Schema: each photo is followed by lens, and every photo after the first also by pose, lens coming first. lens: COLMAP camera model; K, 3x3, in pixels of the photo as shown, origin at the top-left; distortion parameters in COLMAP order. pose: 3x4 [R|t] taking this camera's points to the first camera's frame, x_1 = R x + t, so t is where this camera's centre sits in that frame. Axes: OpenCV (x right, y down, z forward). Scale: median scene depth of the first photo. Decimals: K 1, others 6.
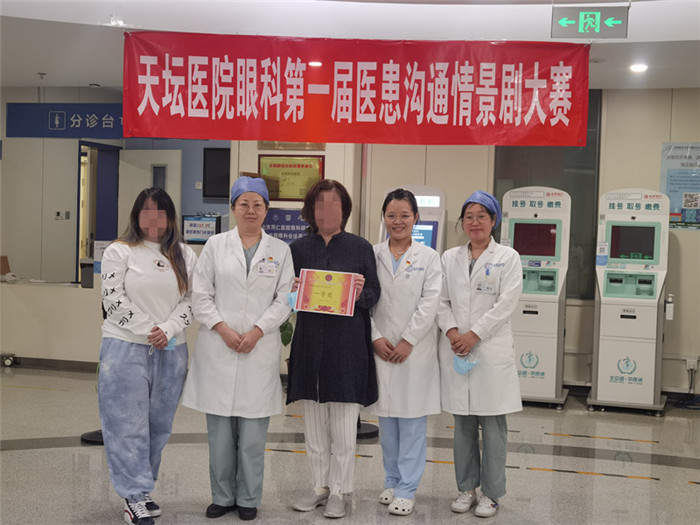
lens RADIAL K [[987.8, 0, 350.0], [0, 987.8, 262.5], [0, 0, 1]] dist [0.023097, -0.083212]
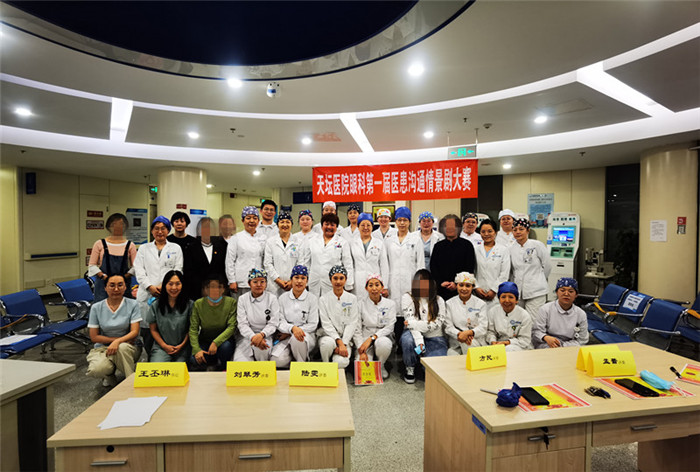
lens RADIAL K [[366.8, 0, 343.3], [0, 366.8, 238.4], [0, 0, 1]] dist [0.020370, -0.050014]
pose [[0.958570, -0.020840, -0.284093, 0.169436], [0.014792, 0.999616, -0.023418, 0.008935], [0.284472, 0.018246, 0.958511, -0.041690]]
